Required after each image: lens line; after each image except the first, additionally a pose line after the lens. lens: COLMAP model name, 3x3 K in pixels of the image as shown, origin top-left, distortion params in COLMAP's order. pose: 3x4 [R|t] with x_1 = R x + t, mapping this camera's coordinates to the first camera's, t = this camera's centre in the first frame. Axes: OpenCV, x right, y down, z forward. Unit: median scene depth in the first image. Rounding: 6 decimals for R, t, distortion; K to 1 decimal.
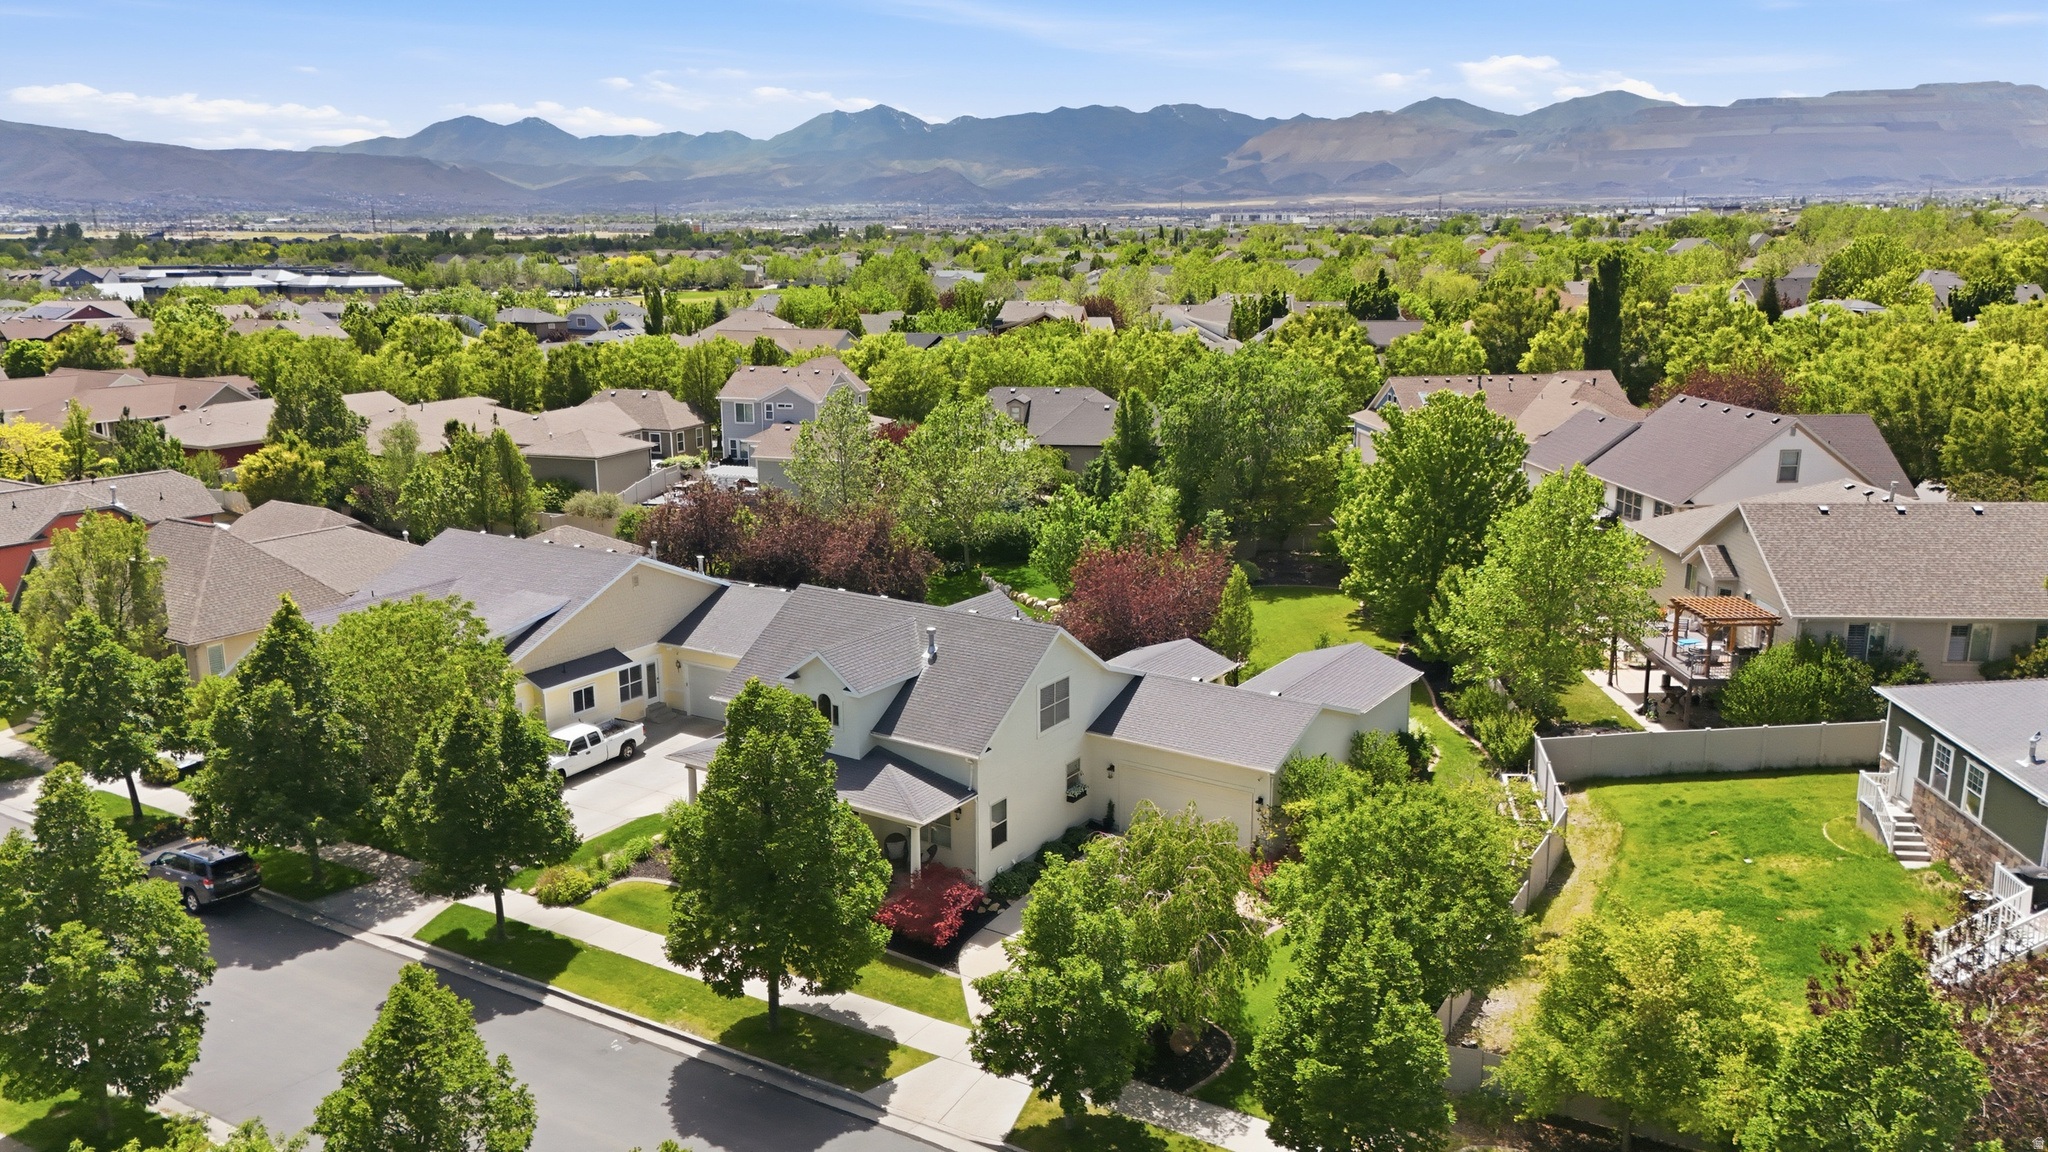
lens RADIAL K [[1498.6, 0, 1023.9], [0, 1498.6, 578.8], [0, 0, 1]] dist [0.069063, -0.064265]
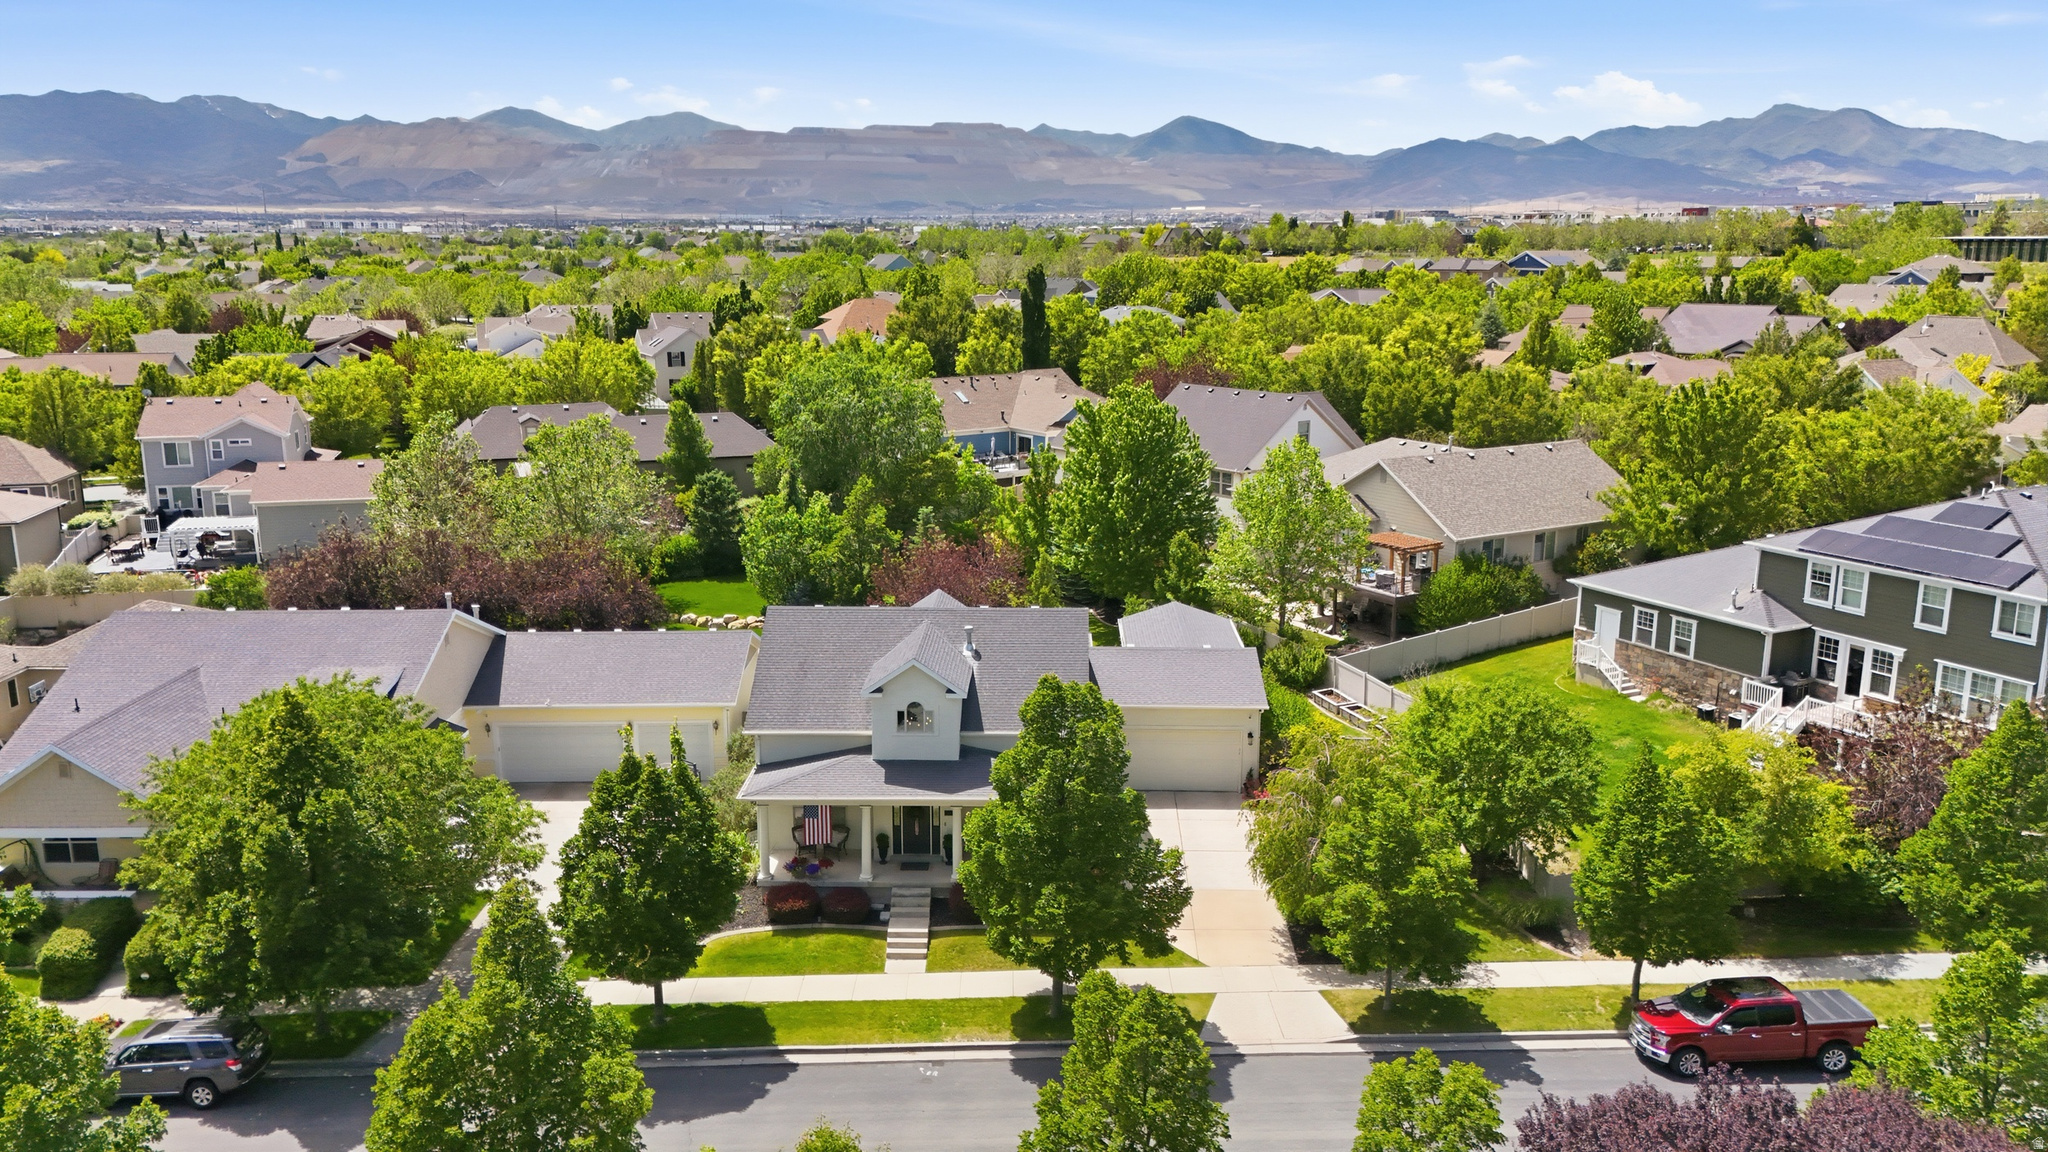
lens RADIAL K [[1498.6, 0, 1024.6], [0, 1498.6, 578.5], [0, 0, 1]] dist [0.069063, -0.064265]
pose [[0.841956, -0.112775, 0.527628, -0.351707], [0.116917, 0.992811, 0.025633, -0.013356], [-0.526725, 0.040107, 0.849089, 0.063186]]
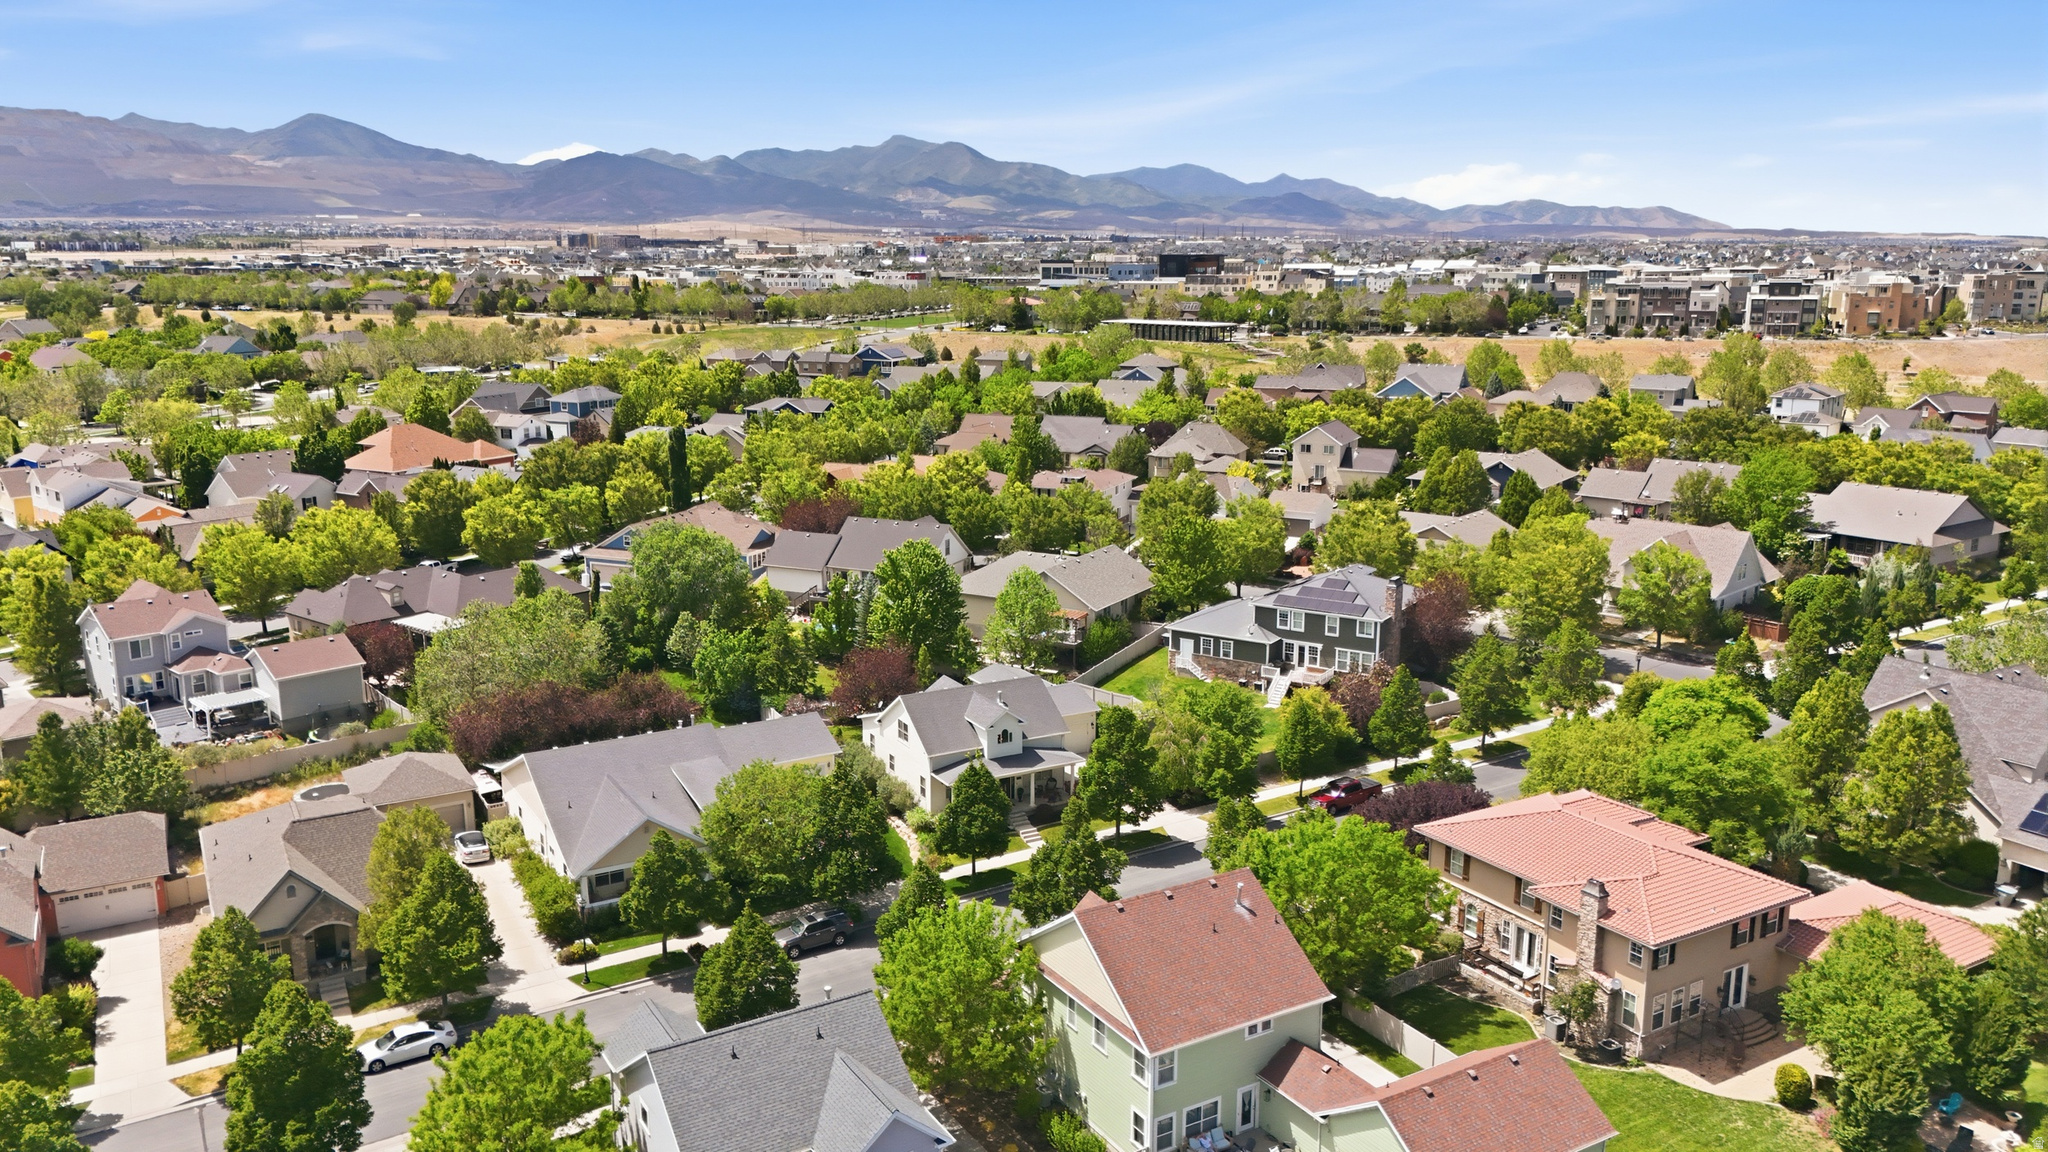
lens RADIAL K [[1498.6, 0, 1022.1], [0, 1498.6, 575.5], [0, 0, 1]] dist [0.069063, -0.064265]
pose [[0.457631, -0.180370, 0.870655, -1.177304], [0.195089, 0.975716, 0.099593, -0.210449], [-0.867476, 0.124278, 0.481706, -0.059393]]
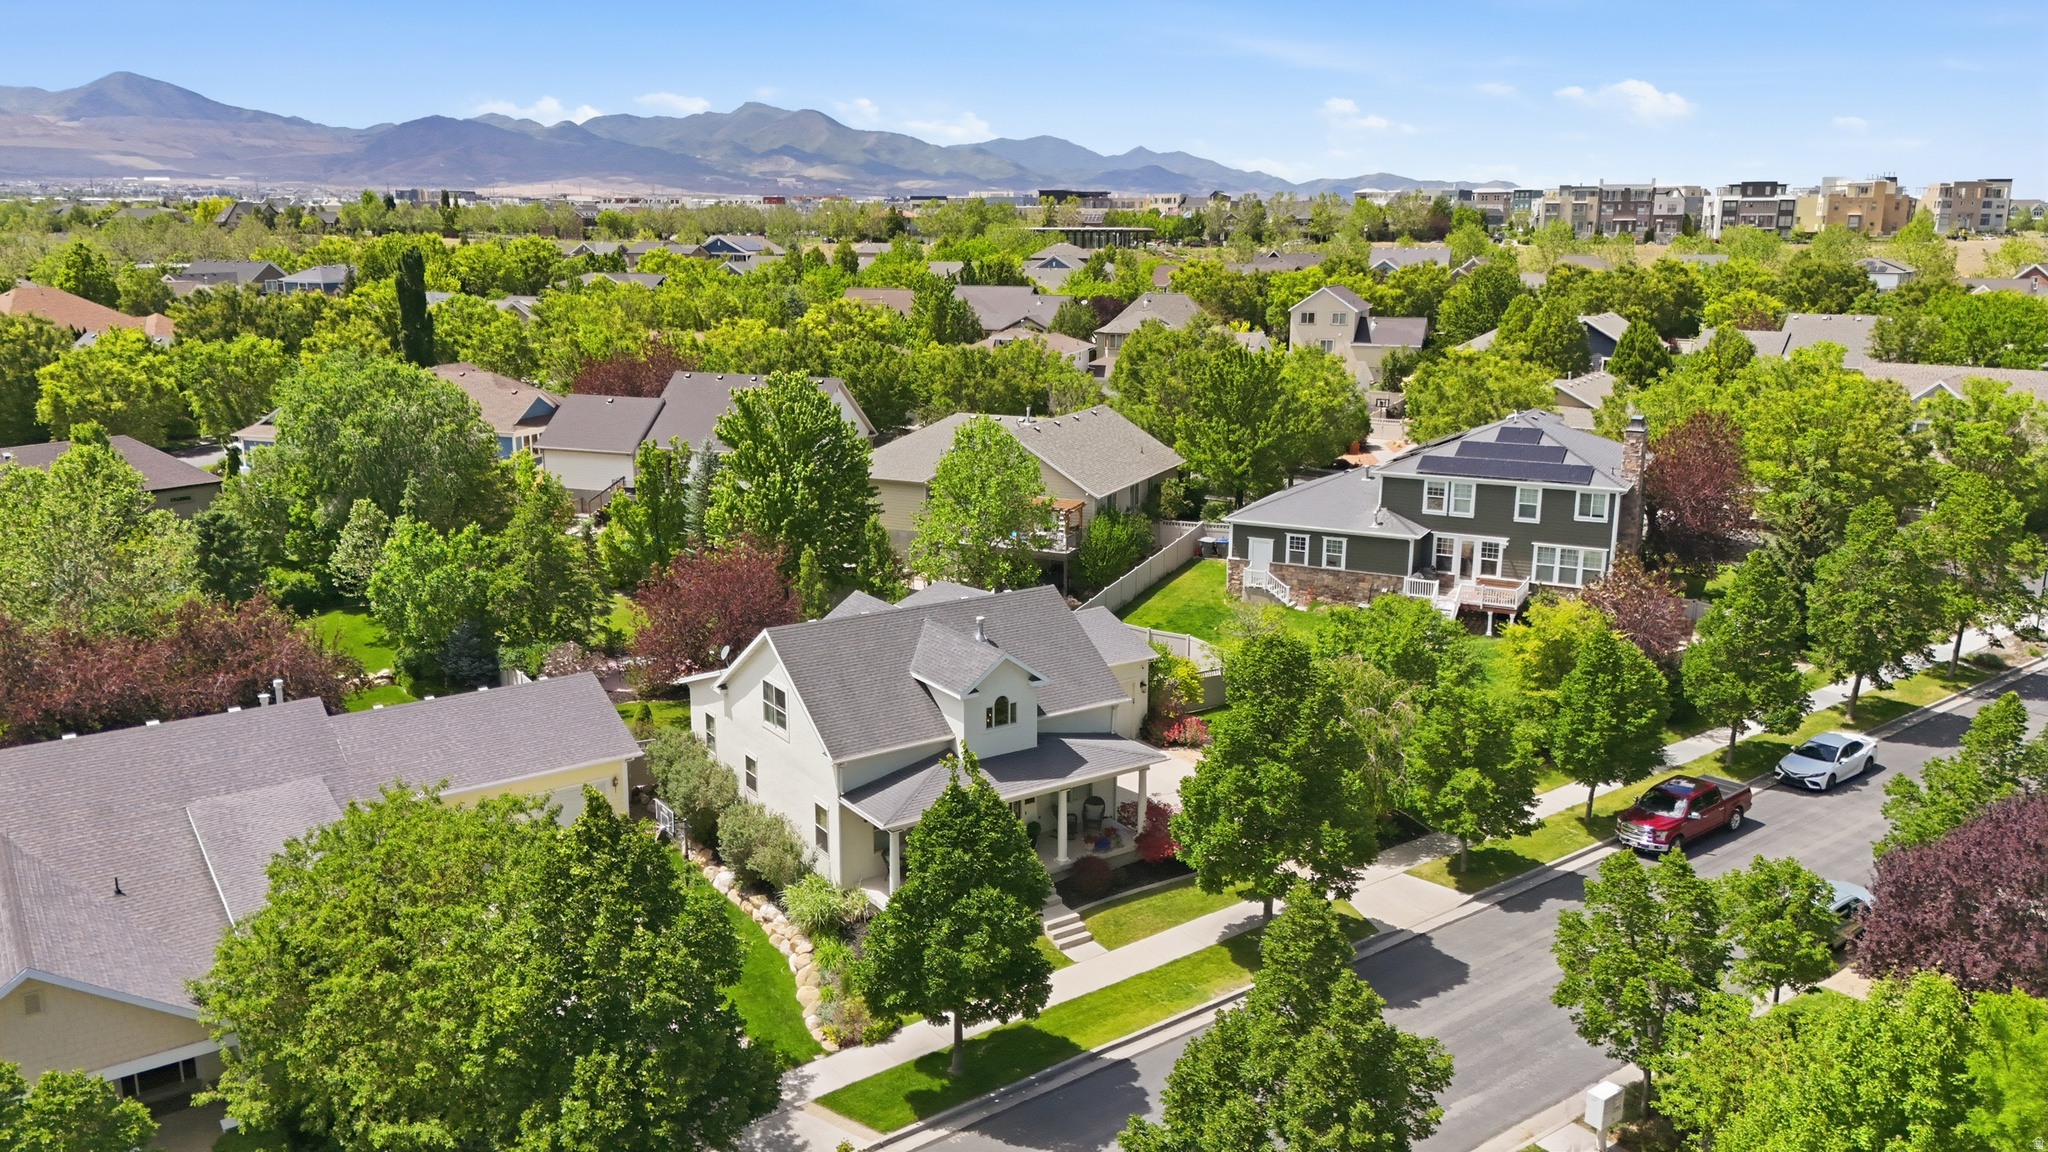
lens RADIAL K [[1498.6, 0, 1020.1], [0, 1498.6, 578.7], [0, 0, 1]] dist [0.069063, -0.064265]
pose [[0.376114, -0.204204, 0.903792, -0.599220], [0.201446, 0.970102, 0.135355, -0.077451], [-0.904410, 0.131156, 0.406005, 0.342936]]
